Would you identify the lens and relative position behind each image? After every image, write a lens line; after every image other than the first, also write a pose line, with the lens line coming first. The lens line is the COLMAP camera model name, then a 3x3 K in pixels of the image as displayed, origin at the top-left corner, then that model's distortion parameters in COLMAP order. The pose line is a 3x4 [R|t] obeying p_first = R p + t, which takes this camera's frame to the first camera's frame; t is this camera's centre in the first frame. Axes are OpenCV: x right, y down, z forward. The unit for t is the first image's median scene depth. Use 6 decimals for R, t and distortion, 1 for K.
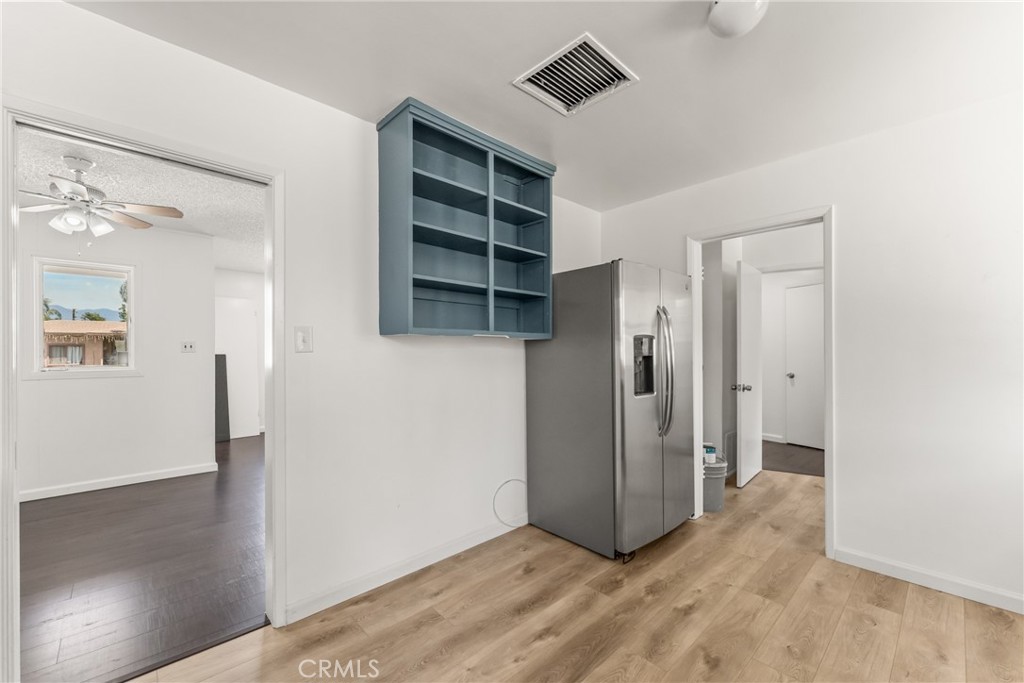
lens RADIAL K [[409.9, 0, 510.2], [0, 409.9, 353.8], [0, 0, 1]] dist [-0.000276, -0.000272]
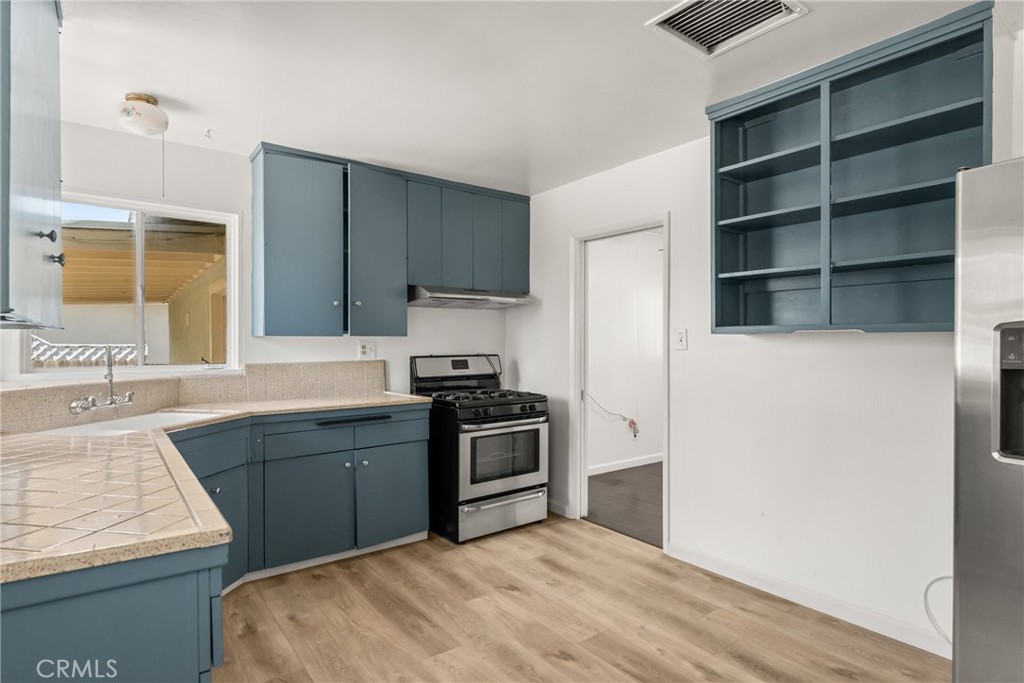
lens RADIAL K [[549.0, 0, 513.2], [0, 549.0, 345.3], [0, 0, 1]] dist [0.001148, 0.000171]
pose [[-0.104256, 0.006213, -0.994531, 1.170195], [-0.002852, 0.999975, 0.006546, -0.025862], [0.994546, 0.003519, -0.104236, 0.631374]]
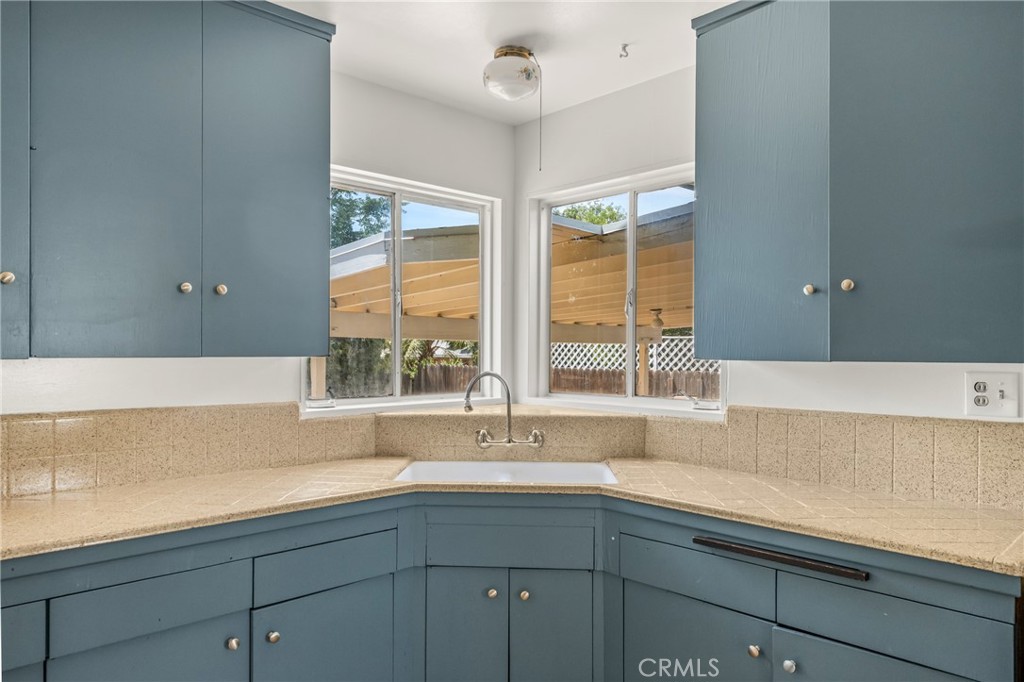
lens RADIAL K [[695.5, 0, 512.0], [0, 695.5, 341.0], [0, 0, 1]] dist [0.041006, -0.001406]
pose [[-0.999997, -0.002368, -0.000063, -0.021767], [-0.002368, 0.999953, -0.009433, -0.058304], [0.000085, -0.009433, -0.999956, 0.894811]]
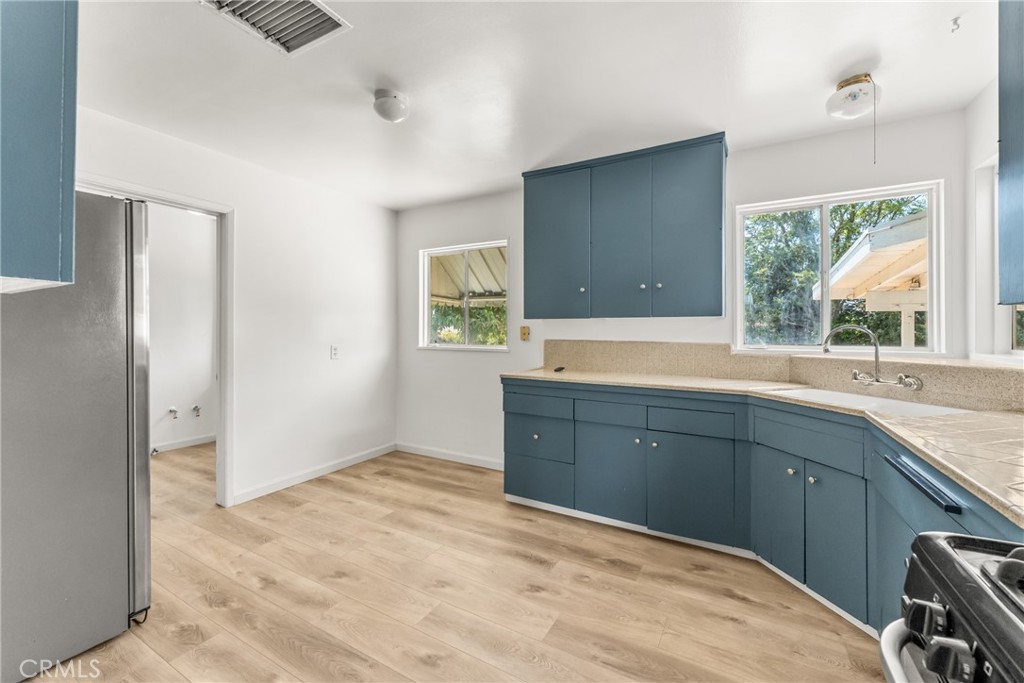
lens RADIAL K [[423.6, 0, 511.7], [0, 423.6, 332.8], [0, 0, 1]] dist [0.000125, -0.000828]
pose [[-0.295312, -0.004405, 0.955391, -0.738373], [0.001883, 0.999985, 0.005193, -0.002002], [-0.955399, 0.003332, -0.295300, 0.708647]]
